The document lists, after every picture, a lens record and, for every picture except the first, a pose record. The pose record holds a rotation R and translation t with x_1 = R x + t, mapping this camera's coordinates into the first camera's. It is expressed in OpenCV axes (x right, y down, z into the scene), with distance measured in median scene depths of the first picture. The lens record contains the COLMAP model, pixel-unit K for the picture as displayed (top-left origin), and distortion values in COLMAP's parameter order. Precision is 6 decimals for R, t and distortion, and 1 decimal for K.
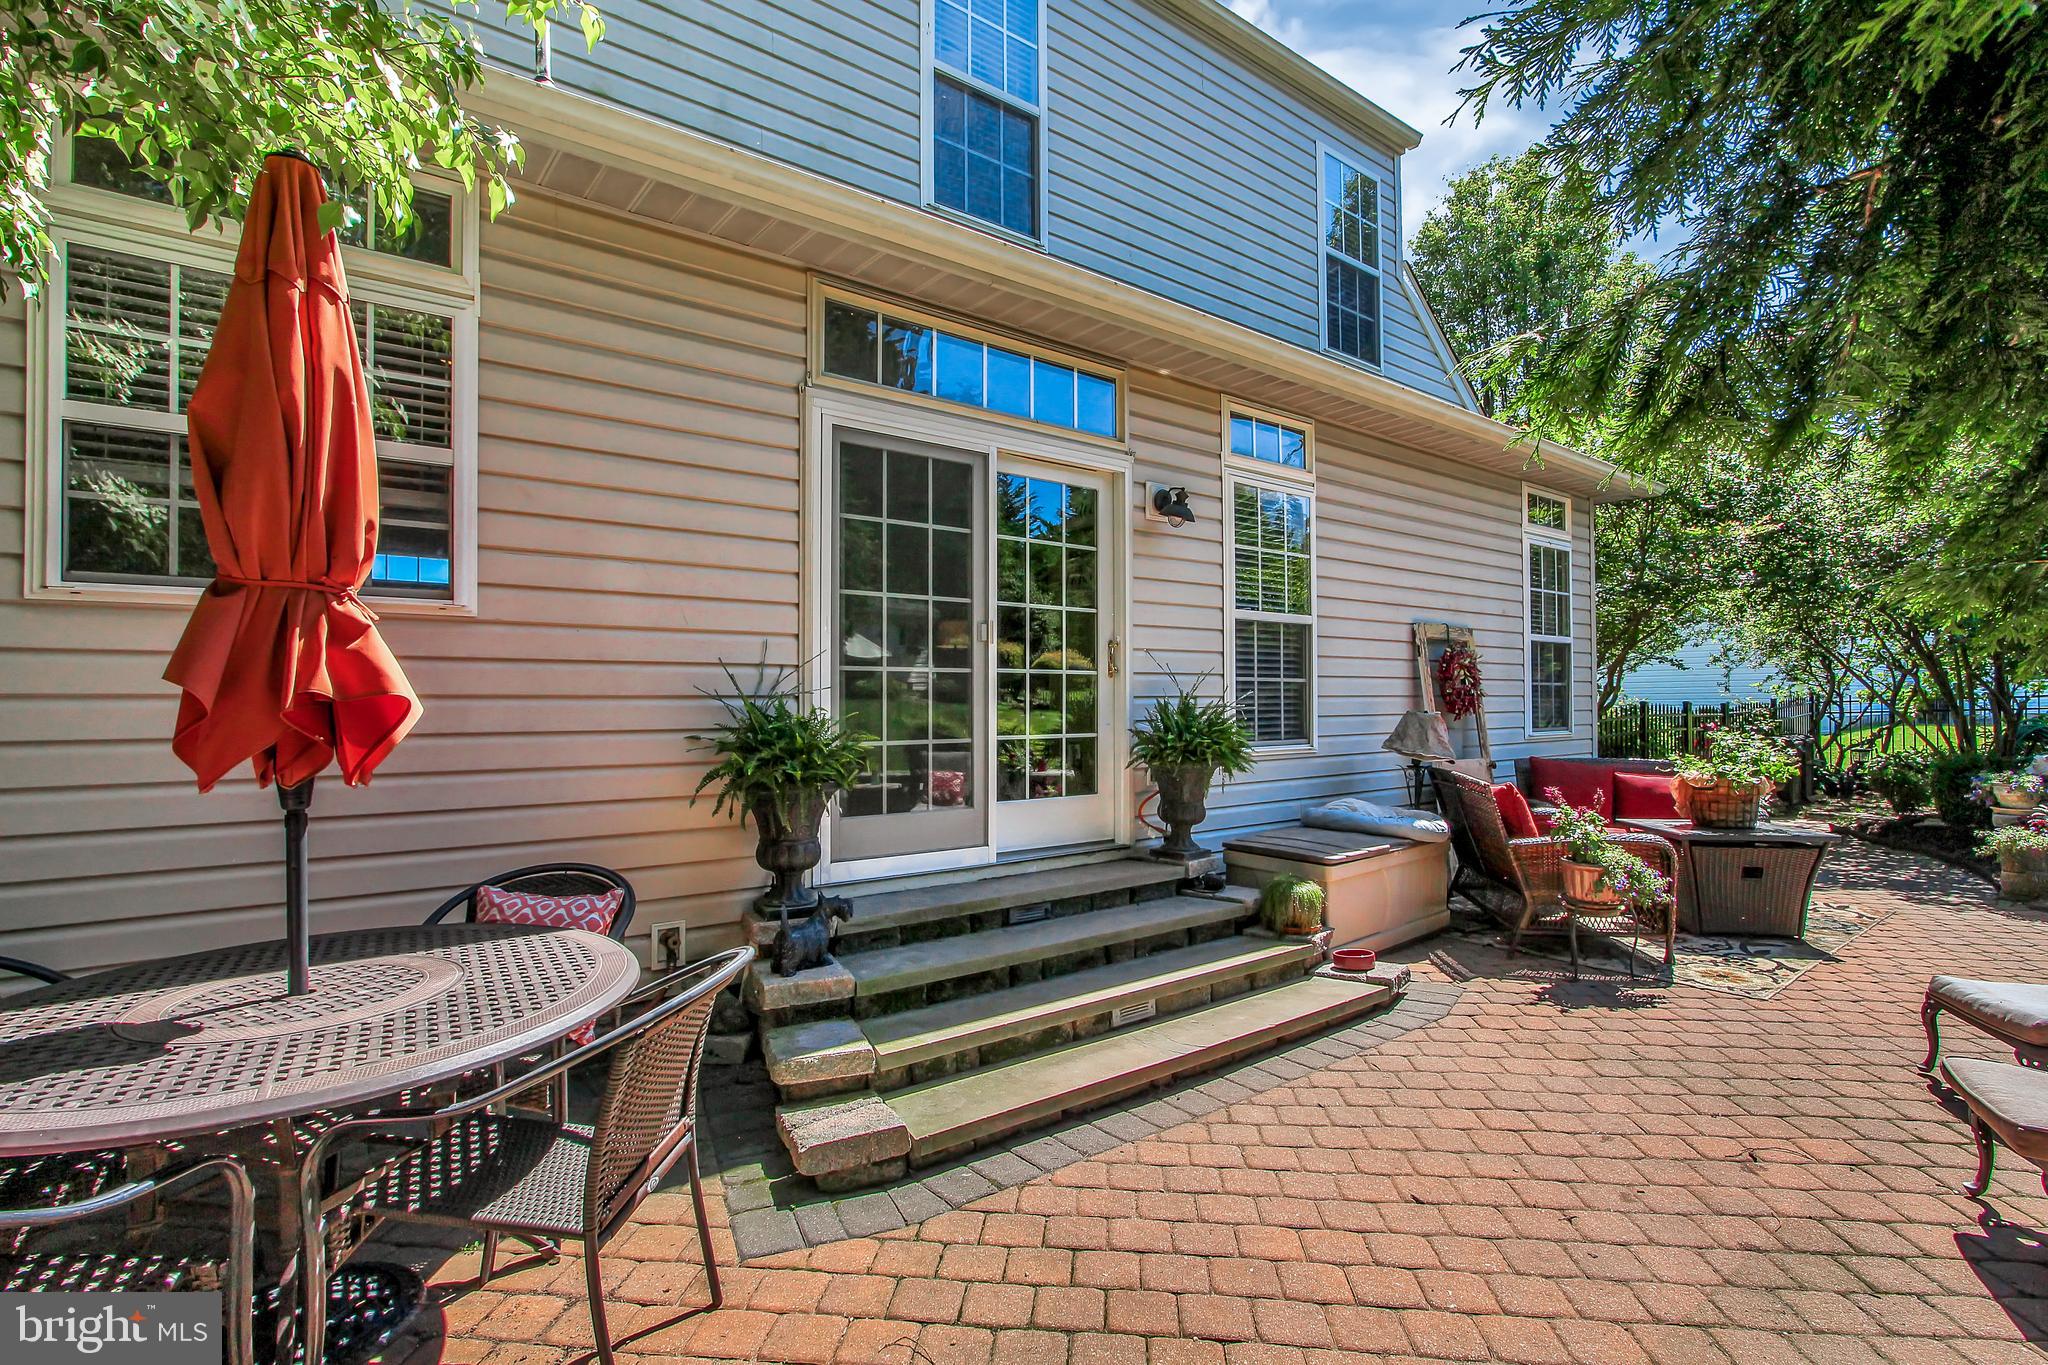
lens RADIAL K [[972.4, 0, 1027.3], [0, 972.4, 692.4], [0, 0, 1]] dist [-0.012034, 0.000045]
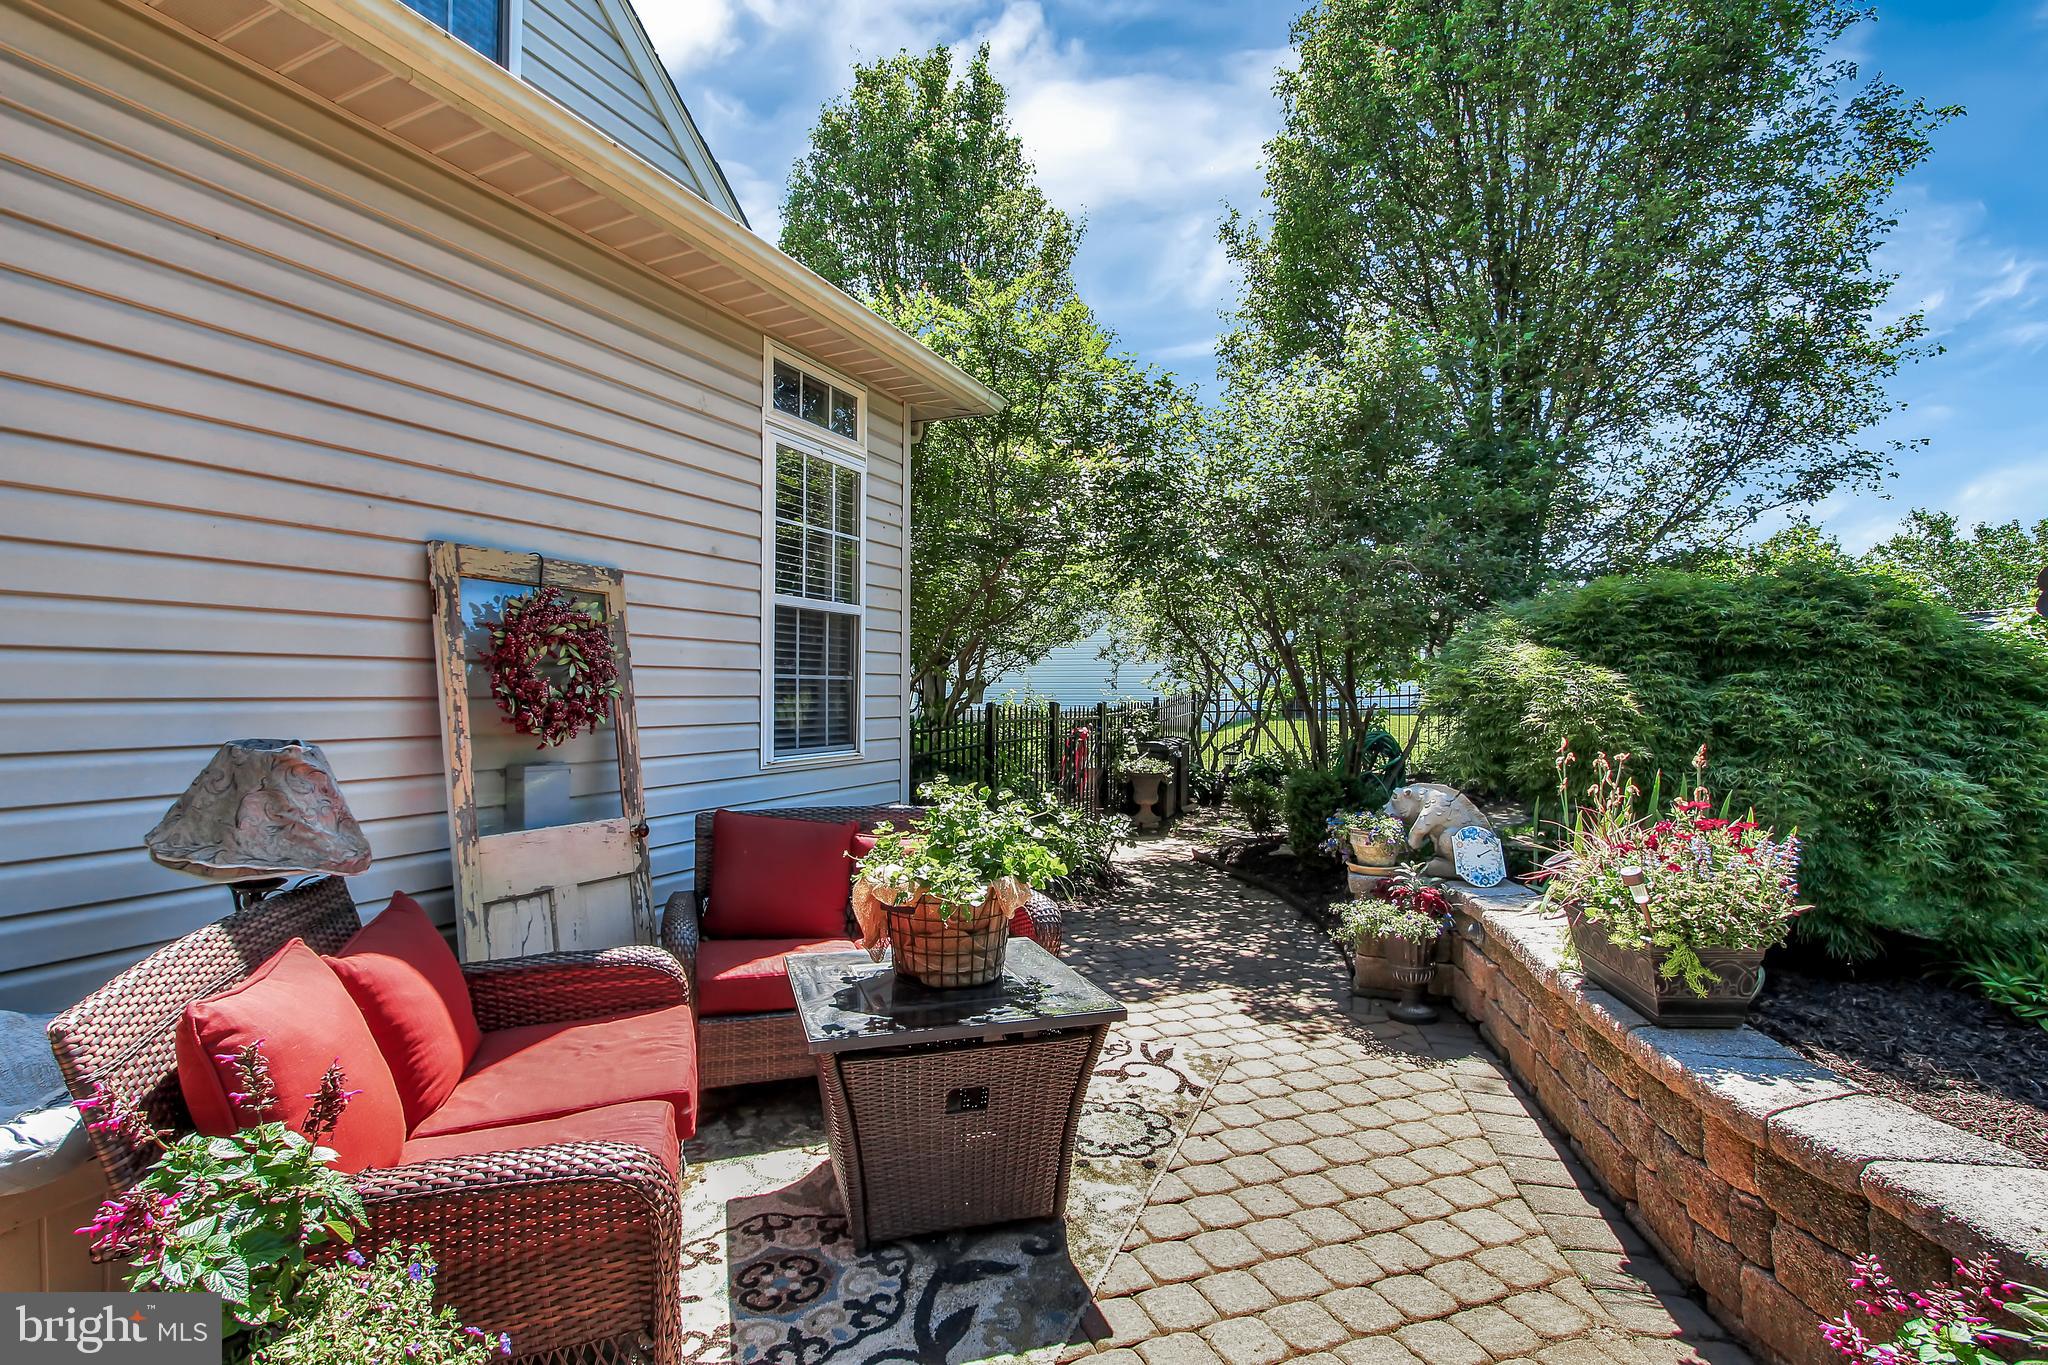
lens RADIAL K [[972.4, 0, 1027.3], [0, 972.4, 692.4], [0, 0, 1]] dist [-0.012034, 0.000045]
pose [[0.883525, 0.010029, 0.468277, 0.353006], [-0.016070, 0.999831, 0.008907, -0.006439], [-0.468109, -0.015395, 0.883537, 0.369474]]
